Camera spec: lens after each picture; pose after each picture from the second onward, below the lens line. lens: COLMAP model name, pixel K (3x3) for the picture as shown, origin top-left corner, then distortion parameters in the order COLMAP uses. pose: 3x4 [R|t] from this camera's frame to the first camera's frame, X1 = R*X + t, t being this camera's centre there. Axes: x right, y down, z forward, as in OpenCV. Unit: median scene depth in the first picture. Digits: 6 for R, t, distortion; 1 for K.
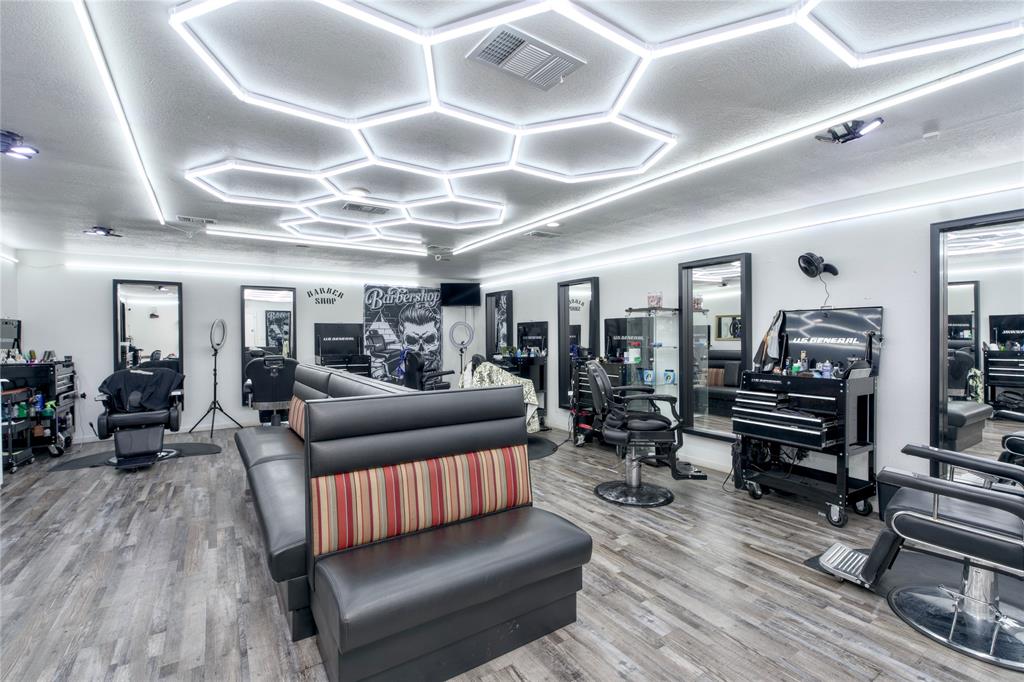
lens RADIAL K [[453.5, 0, 515.4], [0, 453.5, 335.6], [0, 0, 1]] dist [-0.014003, 0.001394]
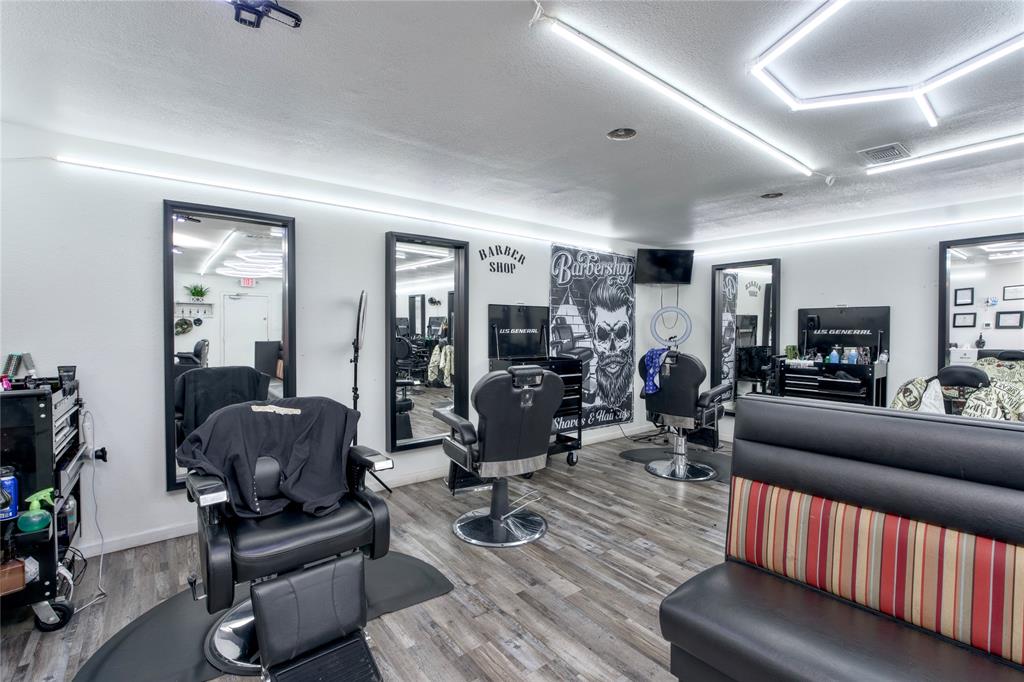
lens RADIAL K [[453.5, 0, 517.3], [0, 453.5, 333.9], [0, 0, 1]] dist [-0.014003, 0.001394]
pose [[0.995385, 0.008953, 0.095538, -0.429648], [-0.010335, 0.999849, 0.013983, 0.002588], [-0.095399, -0.014906, 0.995328, 0.374254]]
